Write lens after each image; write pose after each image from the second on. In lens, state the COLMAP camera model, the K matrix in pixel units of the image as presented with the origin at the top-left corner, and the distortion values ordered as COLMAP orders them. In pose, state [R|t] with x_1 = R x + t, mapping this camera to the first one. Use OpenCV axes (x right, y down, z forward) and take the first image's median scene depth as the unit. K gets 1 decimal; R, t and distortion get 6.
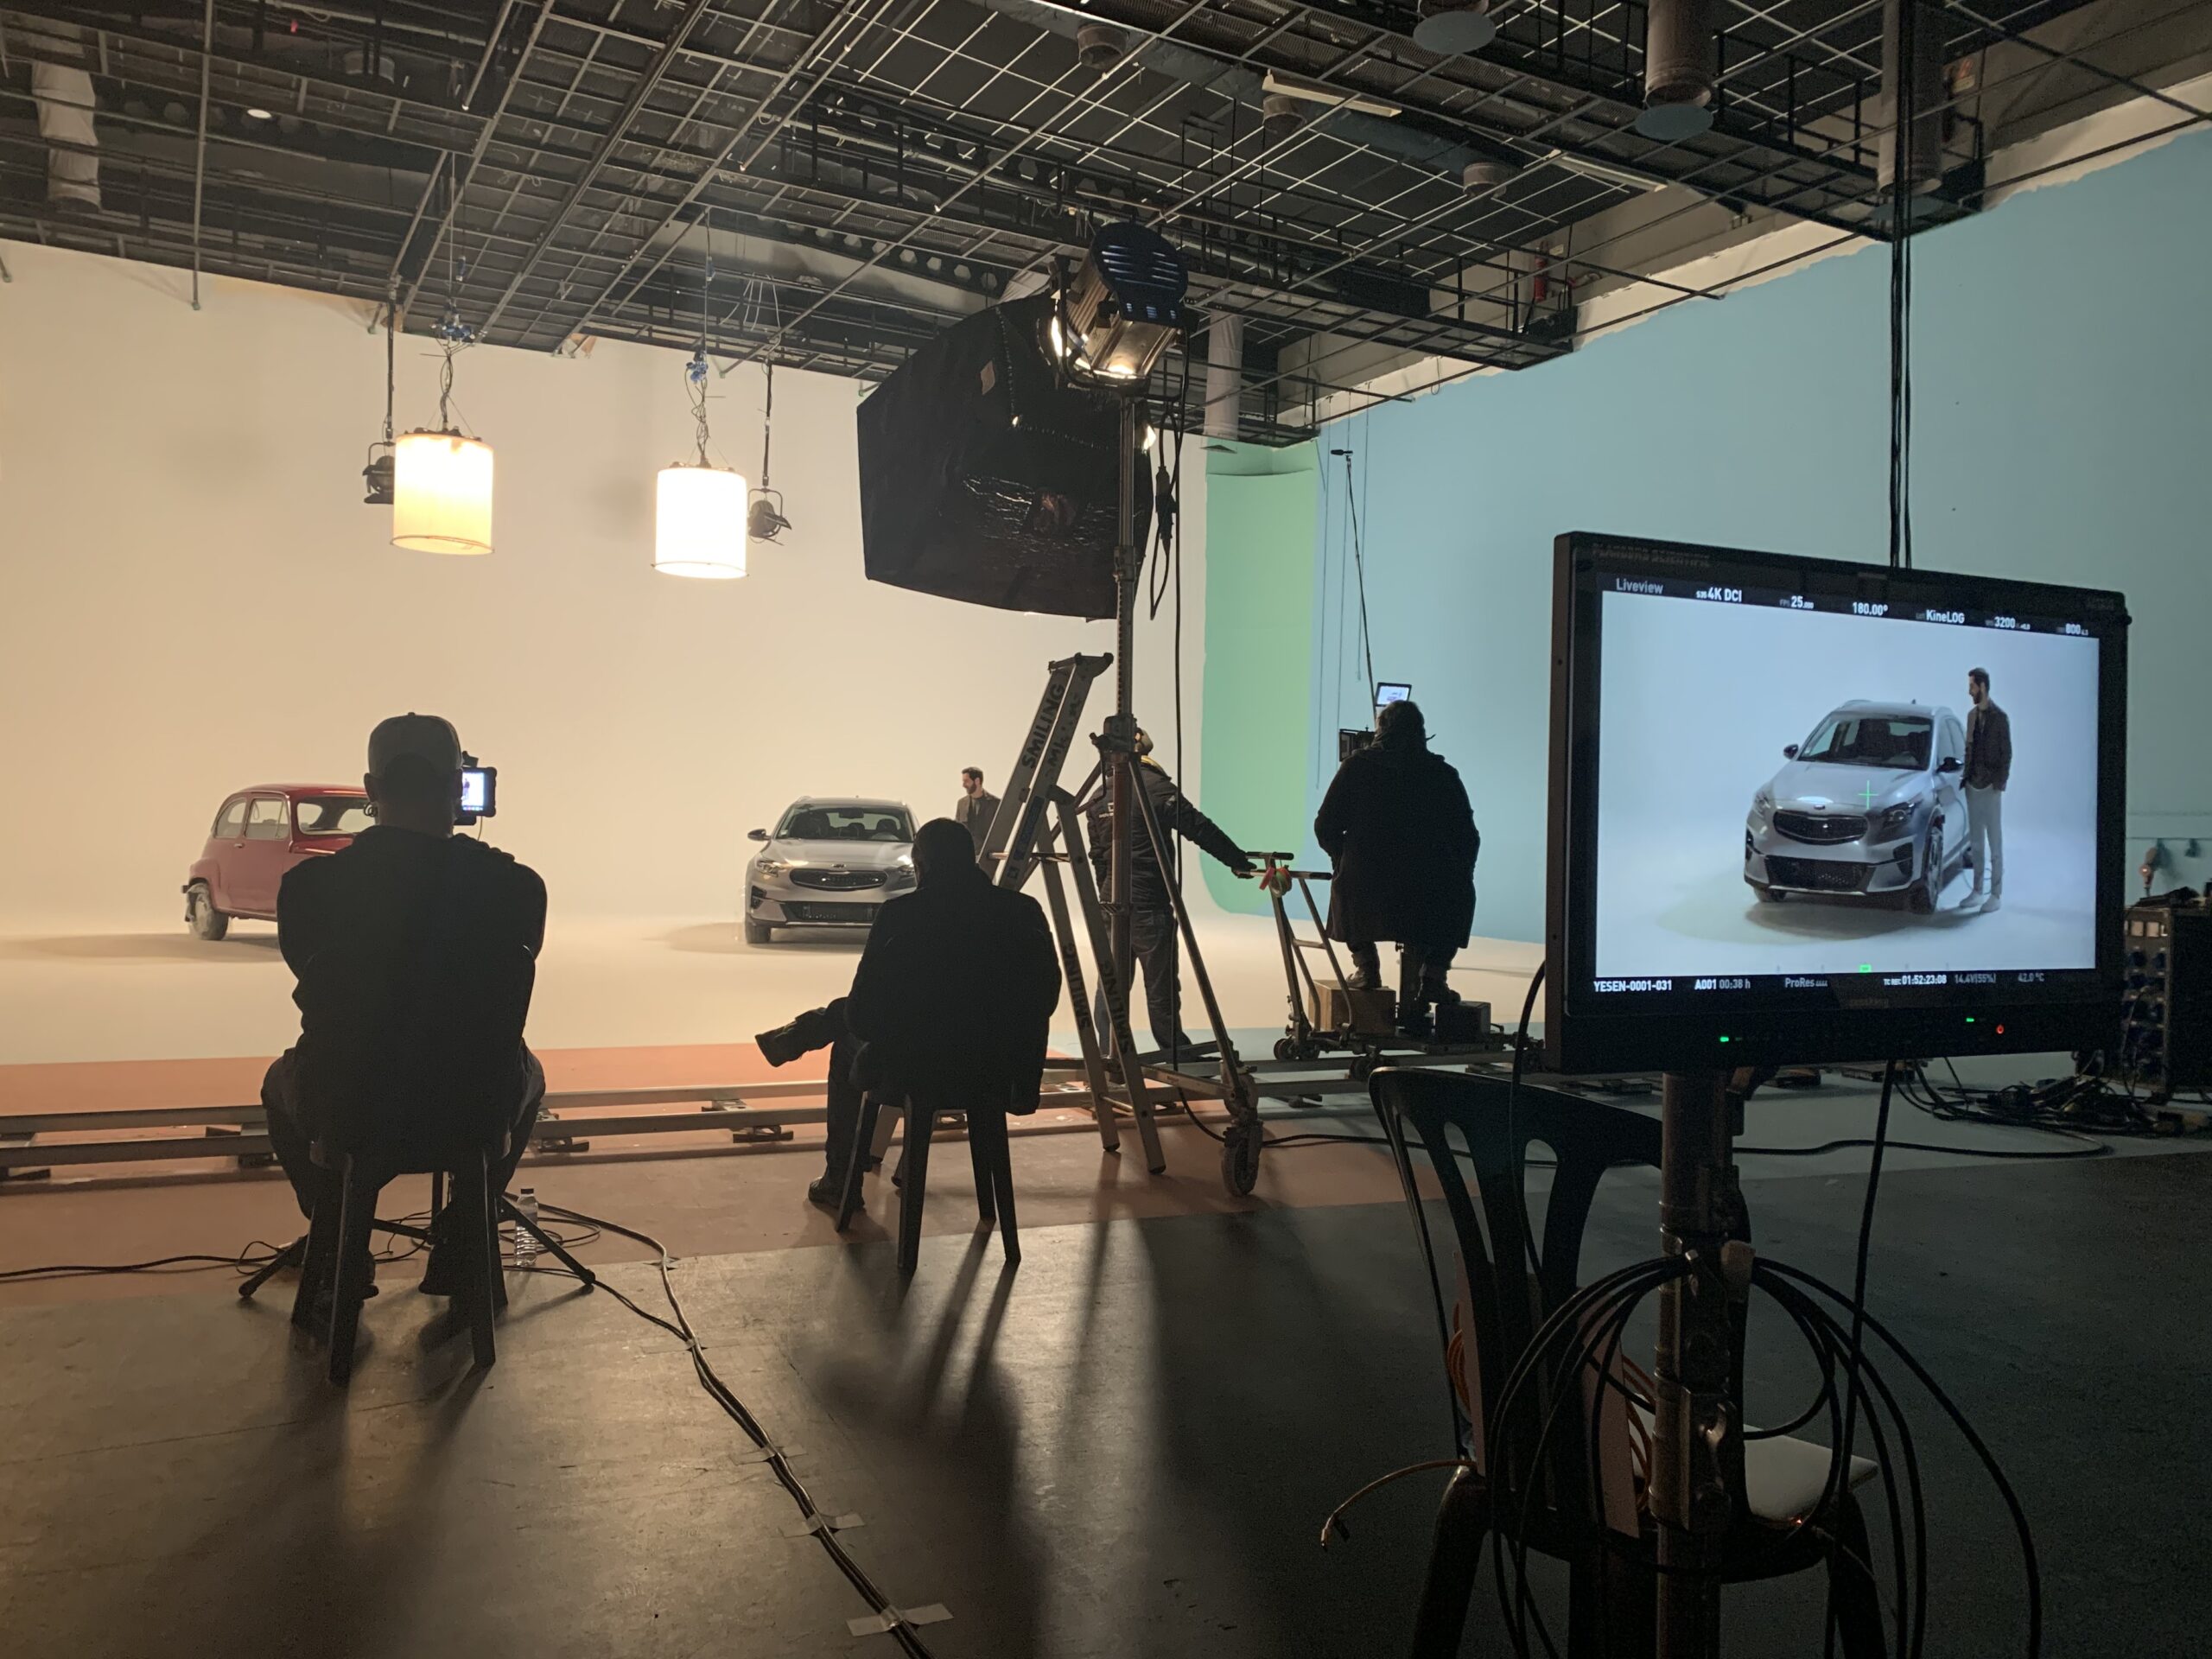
lens RADIAL K [[1685.9, 0, 1106.8], [0, 1685.9, 837.8], [0, 0, 1]] dist [0.026218, -0.025506]
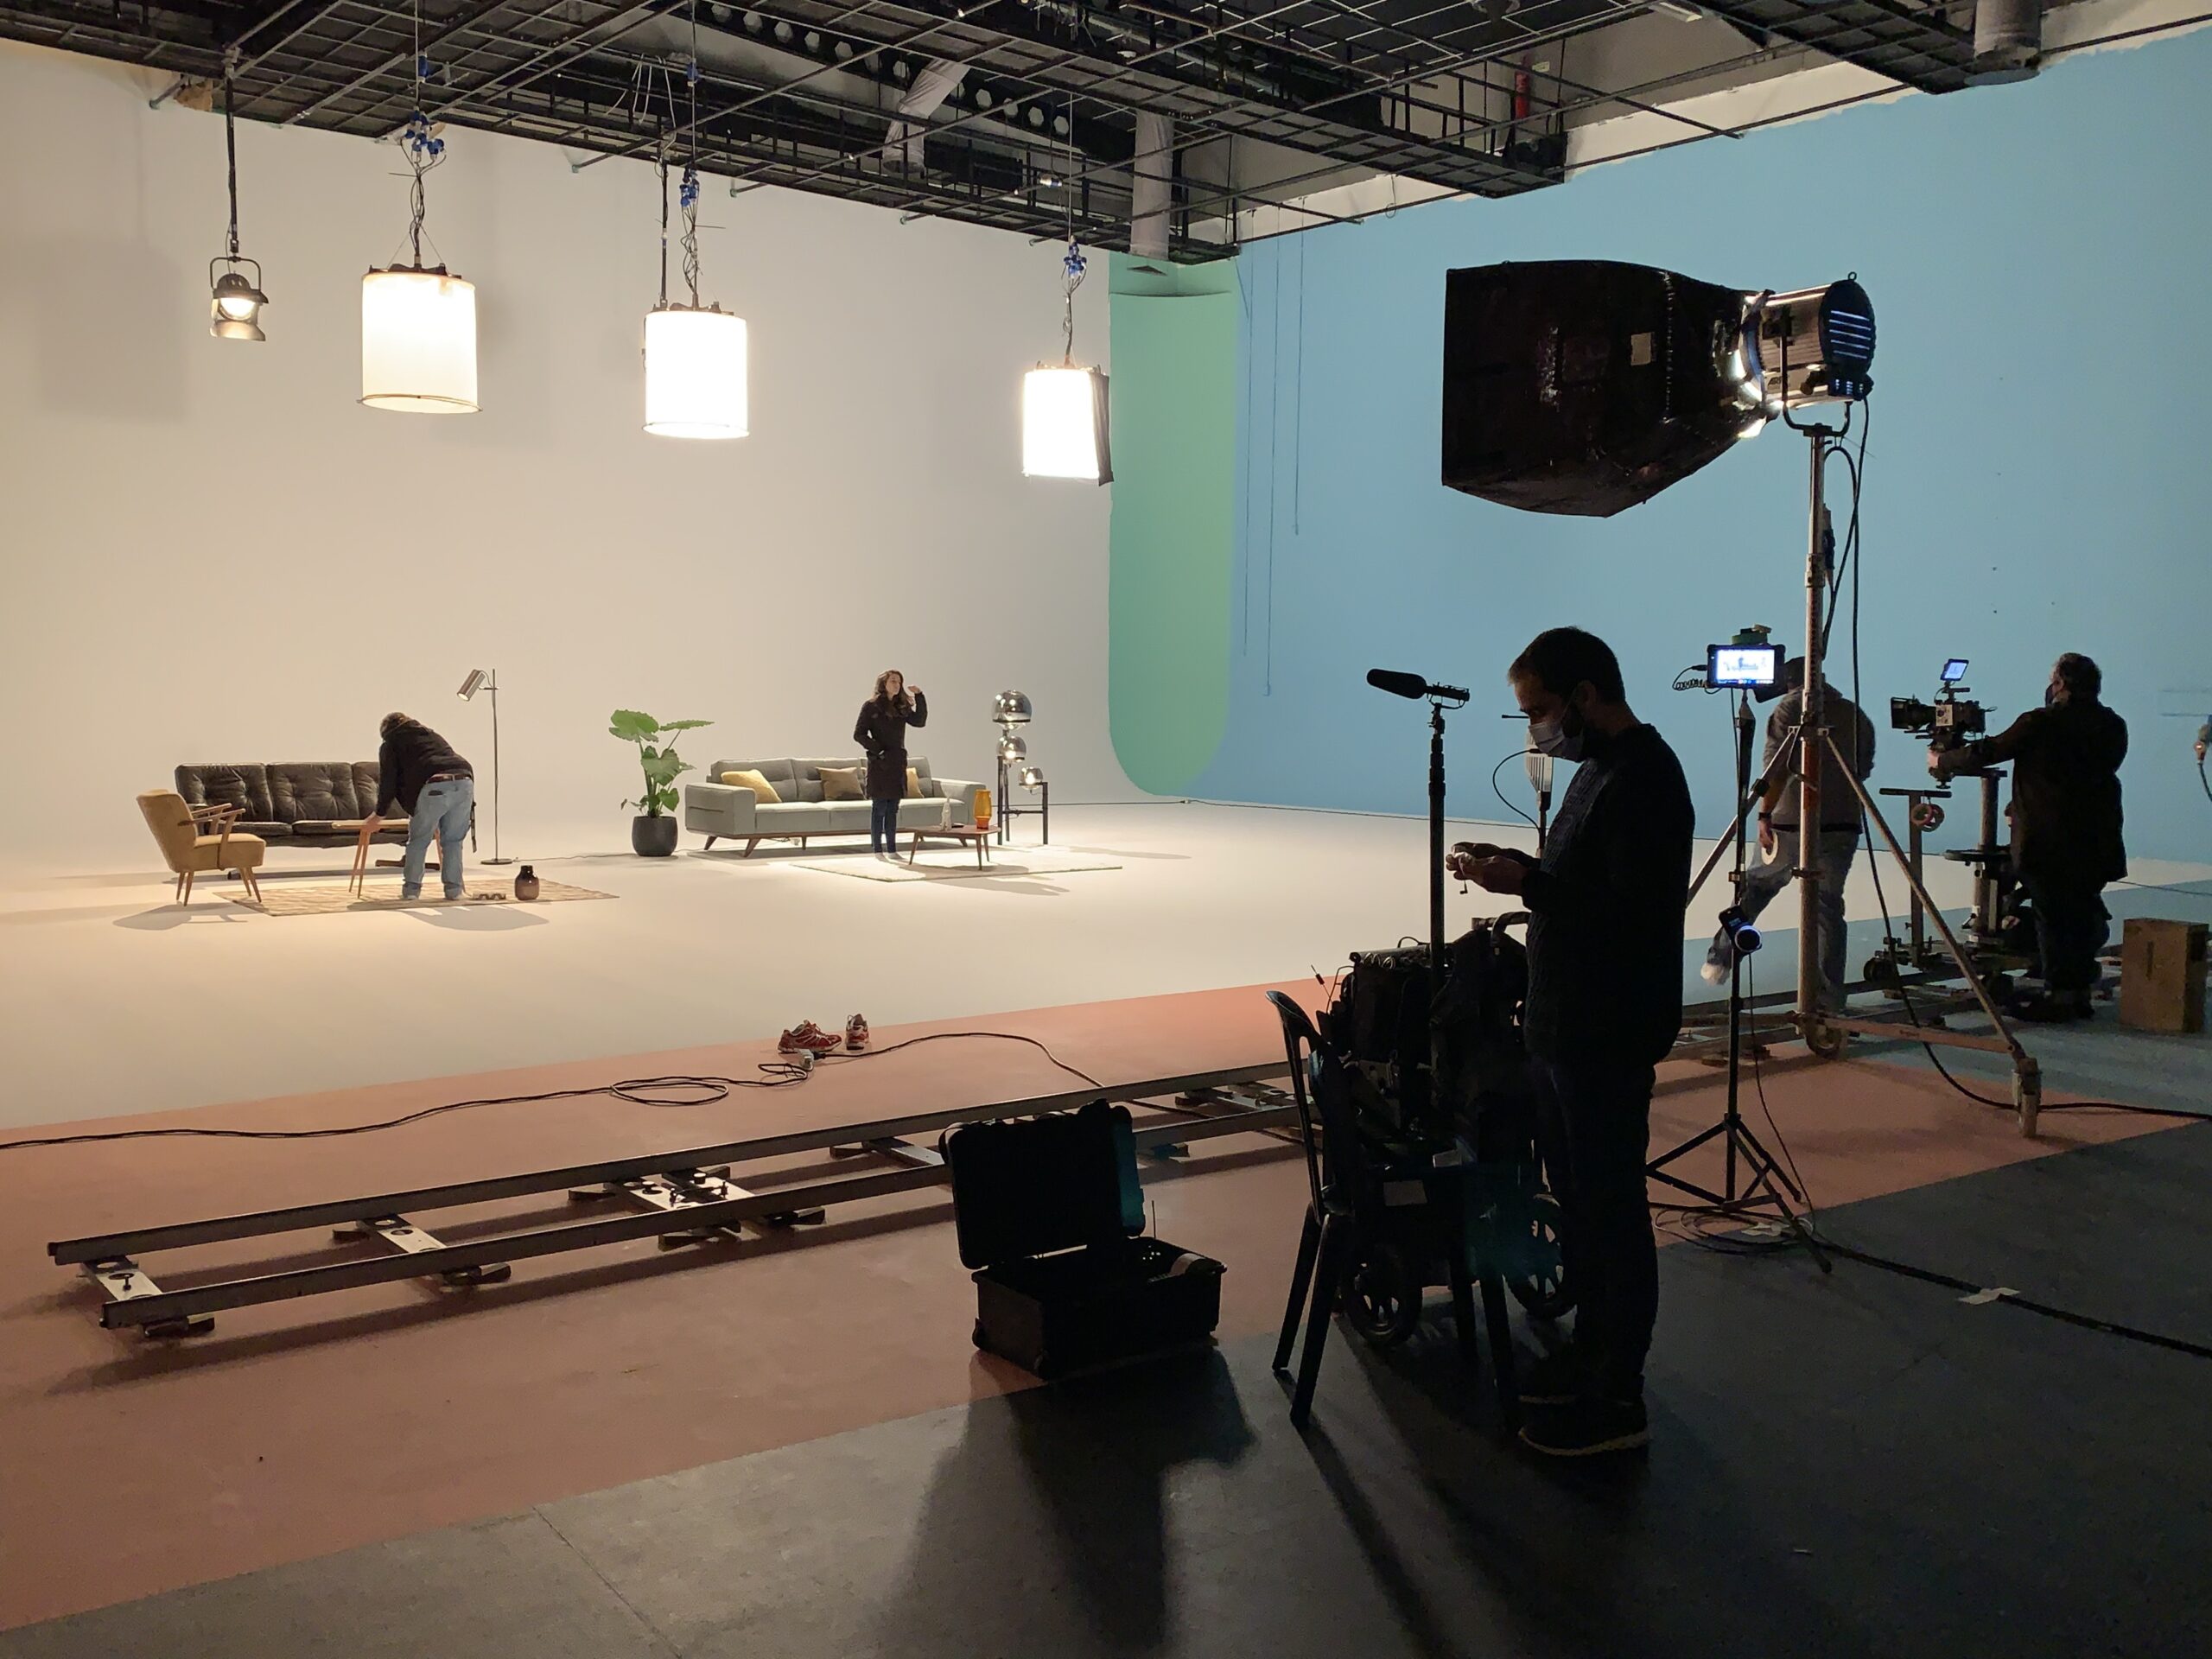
lens RADIAL K [[2029.5, 0, 1112.5], [0, 2029.5, 825.0], [0, 0, 1]] dist [-0.000525, 0.000000]
pose [[0.980659, -0.028283, 0.193671, -0.206857], [0.015092, 0.997485, 0.069251, -0.021748], [-0.195142, -0.064989, 0.978619, -0.056178]]
